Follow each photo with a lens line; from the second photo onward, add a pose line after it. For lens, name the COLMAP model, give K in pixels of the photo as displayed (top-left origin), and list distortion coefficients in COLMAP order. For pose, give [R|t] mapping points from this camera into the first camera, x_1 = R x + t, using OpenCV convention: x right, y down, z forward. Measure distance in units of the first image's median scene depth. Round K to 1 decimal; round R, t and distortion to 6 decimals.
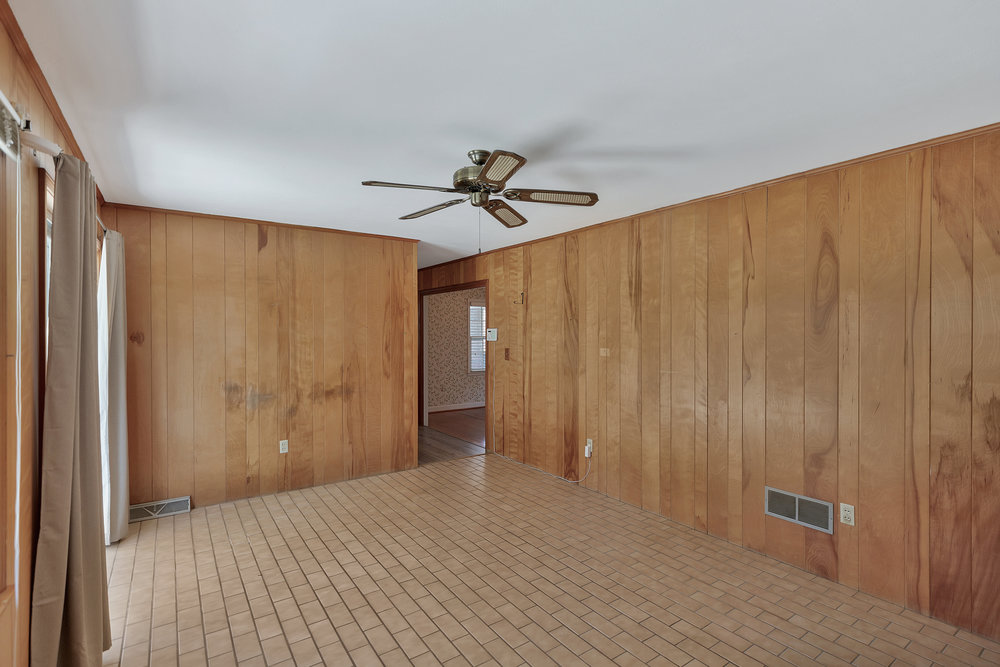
lens RADIAL K [[458.9, 0, 500.2], [0, 458.9, 335.3], [0, 0, 1]] dist [0.003366, 0.000398]
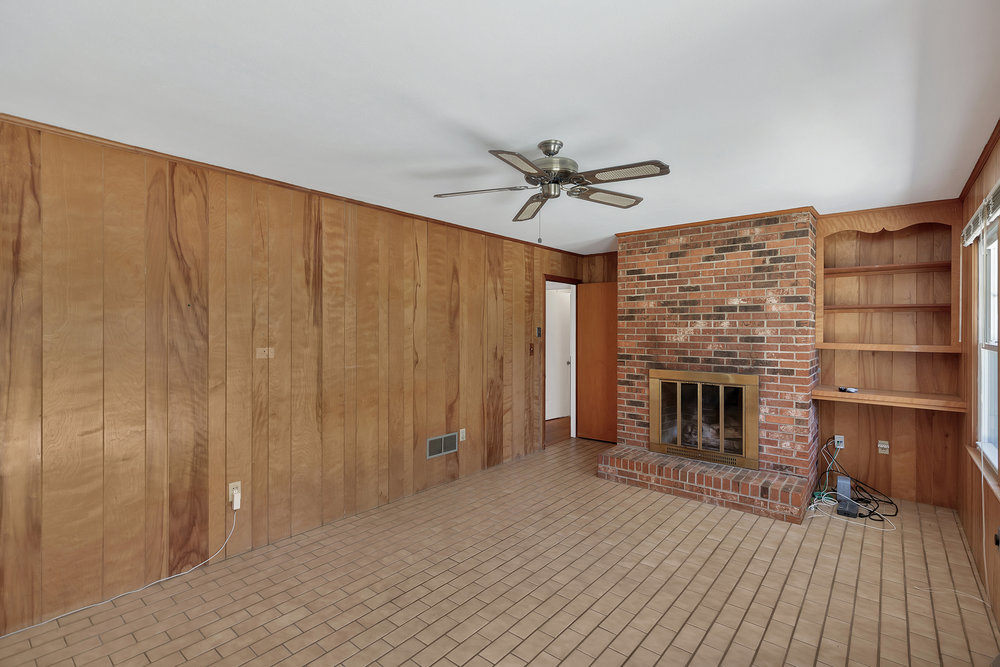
lens RADIAL K [[458.9, 0, 500.3], [0, 458.9, 328.1], [0, 0, 1]] dist [0.003366, 0.000398]
pose [[-0.239536, -0.000561, 0.970887, -0.817703], [0.003899, 0.999991, 0.001540, -0.005292], [-0.970880, 0.004154, -0.239532, 1.127343]]
